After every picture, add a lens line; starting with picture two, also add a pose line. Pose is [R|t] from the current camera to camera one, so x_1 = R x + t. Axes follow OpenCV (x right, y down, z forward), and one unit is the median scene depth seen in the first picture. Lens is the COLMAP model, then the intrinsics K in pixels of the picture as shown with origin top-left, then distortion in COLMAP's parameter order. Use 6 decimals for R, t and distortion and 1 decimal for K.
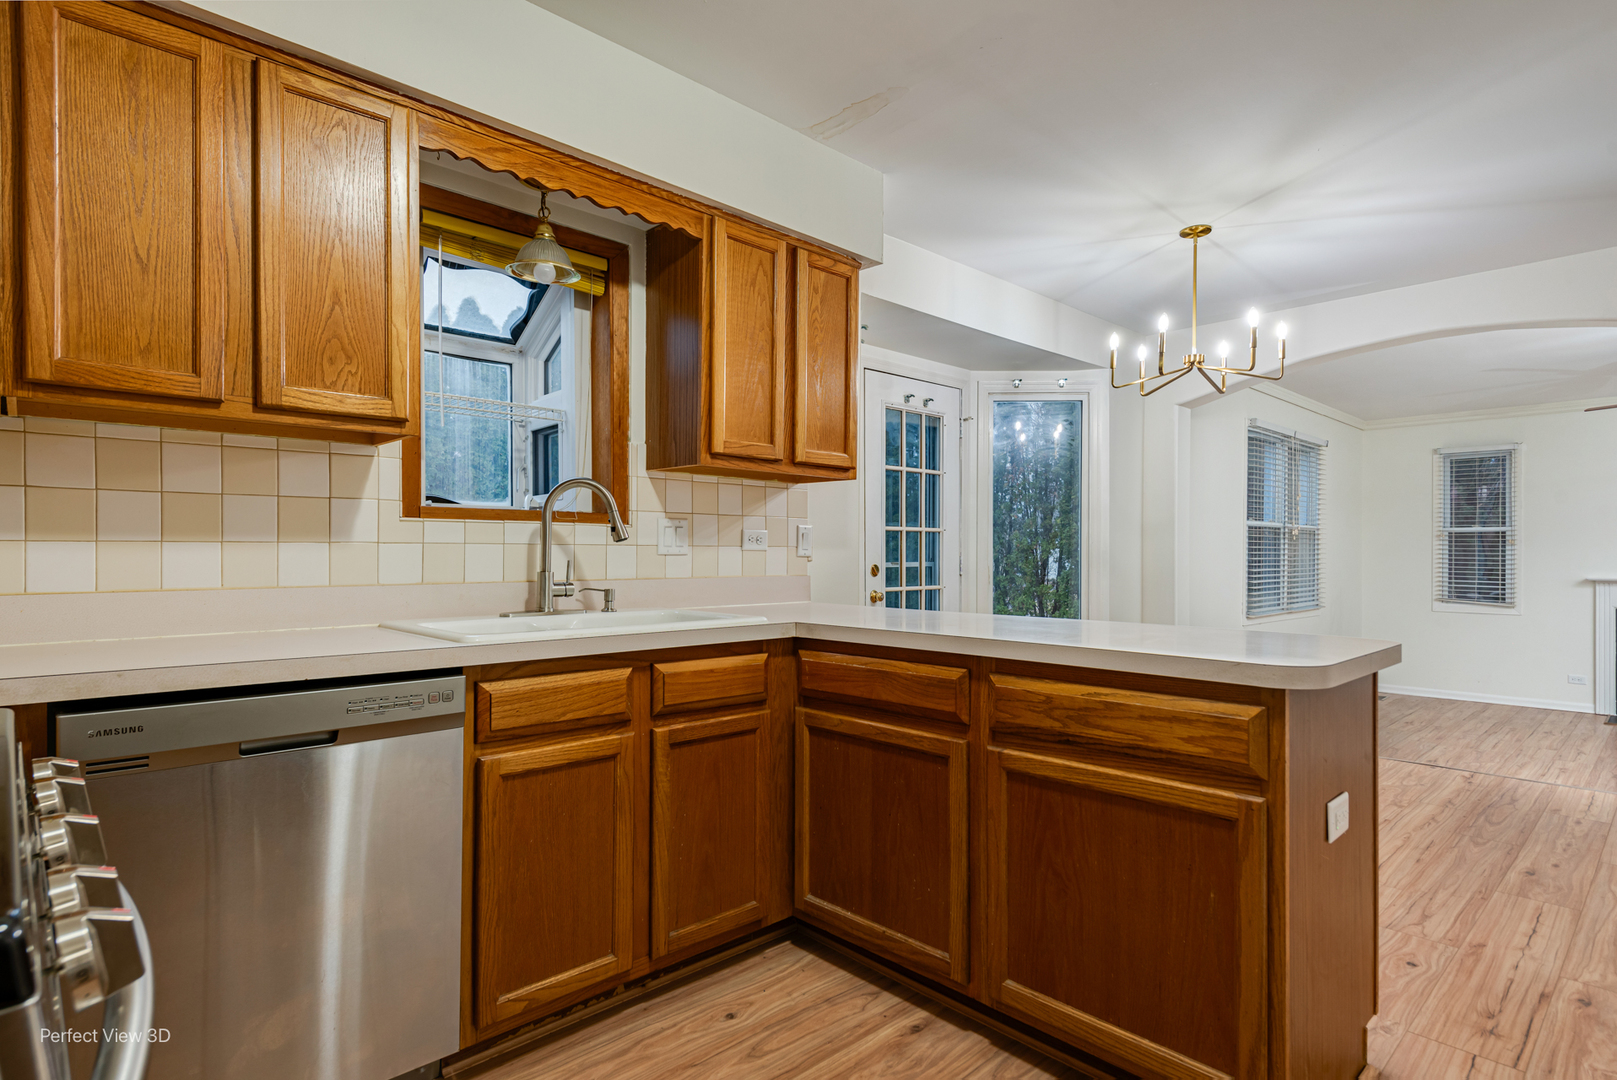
lens RADIAL K [[843.8, 0, 805.6], [0, 843.8, 553.5], [0, 0, 1]] dist [0.013994, 0.000327]
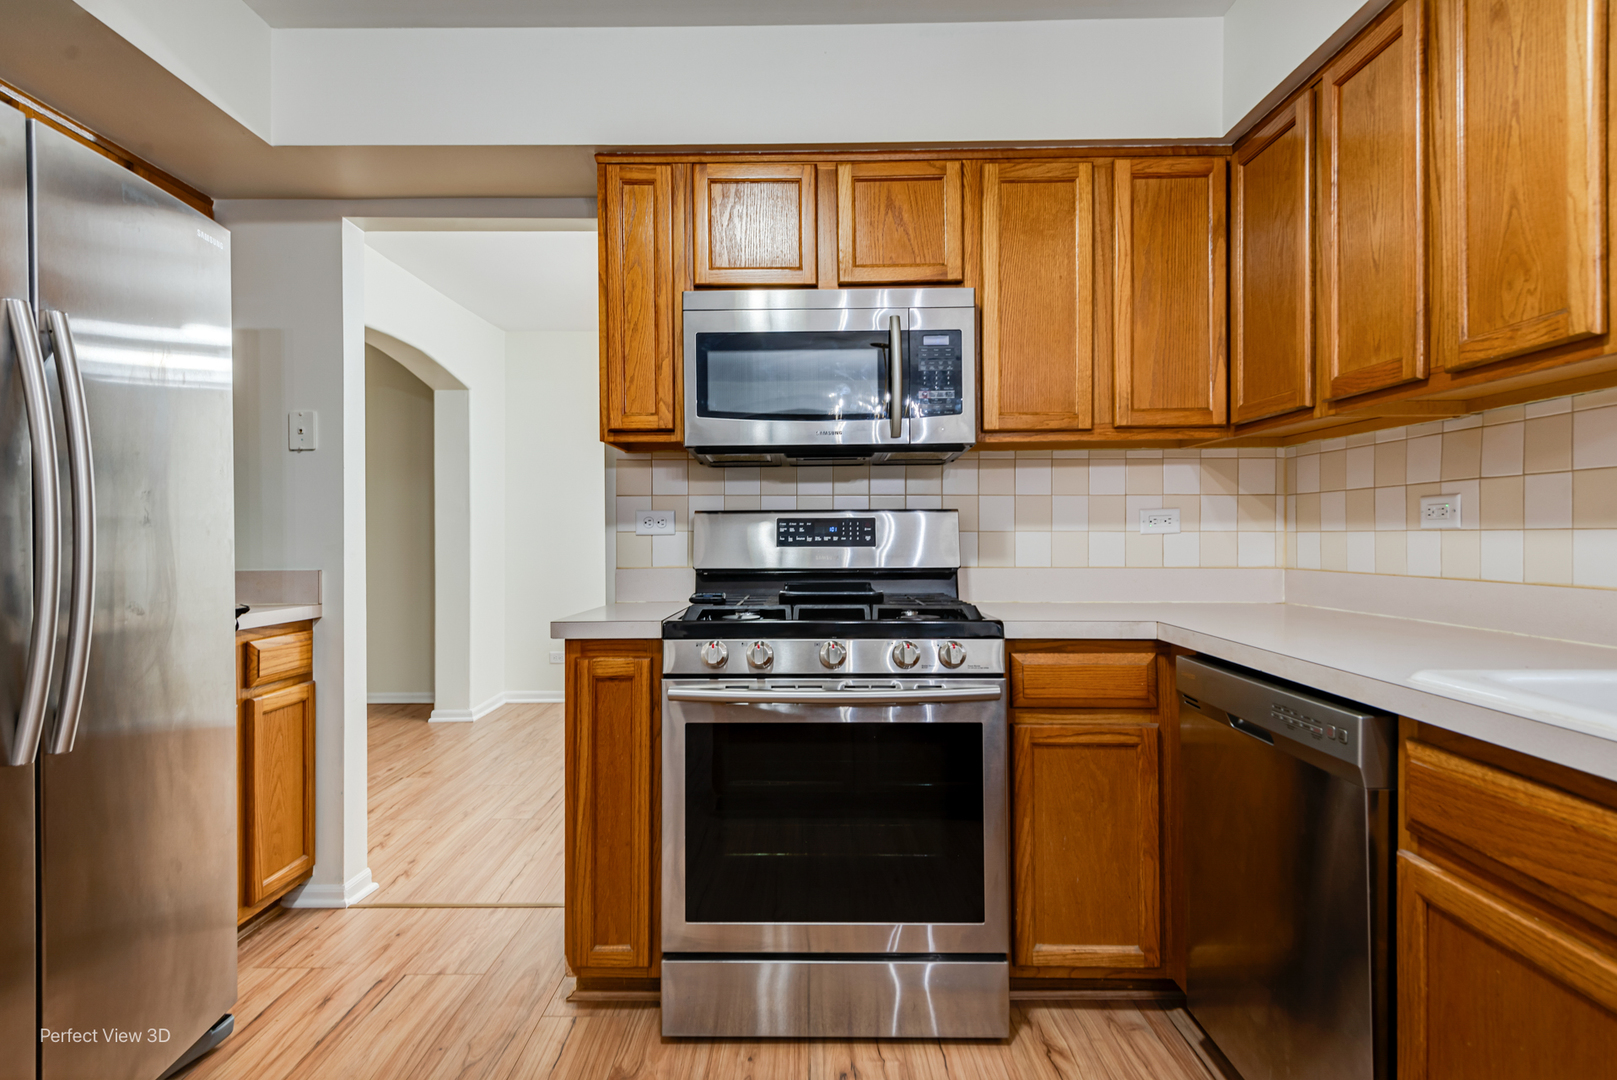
lens RADIAL K [[847.3, 0, 795.9], [0, 847.3, 534.4], [0, 0, 1]] dist [0.023814, -0.014604]
pose [[-0.703161, 0.002247, -0.711027, 0.312027], [0.002282, 0.999997, 0.000903, -0.008470], [0.711027, -0.000987, -0.703164, 0.805866]]
